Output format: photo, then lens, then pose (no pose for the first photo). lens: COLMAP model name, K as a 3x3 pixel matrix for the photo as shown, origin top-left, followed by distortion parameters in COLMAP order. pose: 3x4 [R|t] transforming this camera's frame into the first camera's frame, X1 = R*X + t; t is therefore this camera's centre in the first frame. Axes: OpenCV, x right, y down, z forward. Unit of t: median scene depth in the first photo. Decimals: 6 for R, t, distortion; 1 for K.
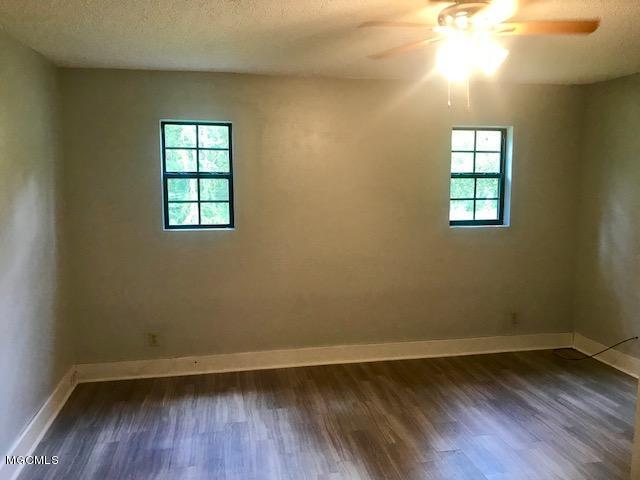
lens RADIAL K [[518.2, 0, 316.2], [0, 518.2, 239.0], [0, 0, 1]] dist [0.021664, -0.016866]
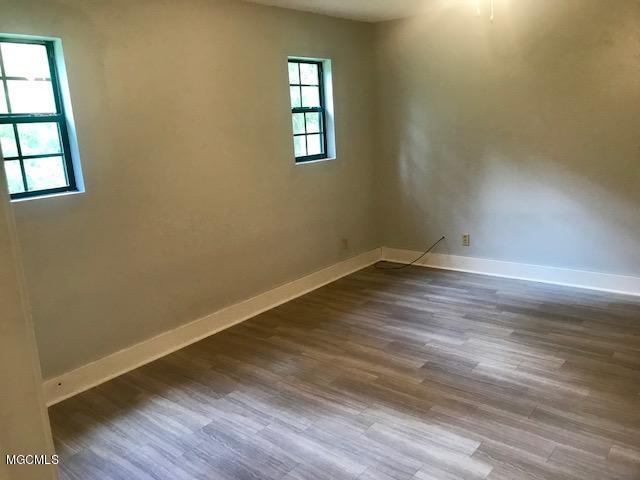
lens RADIAL K [[518.2, 0, 318.9], [0, 518.2, 238.9], [0, 0, 1]] dist [0.021664, -0.016866]
pose [[0.769009, -0.182198, 0.612722, -0.366471], [0.125490, 0.982898, 0.134774, -0.011315], [-0.626799, -0.026752, 0.778722, 0.227122]]
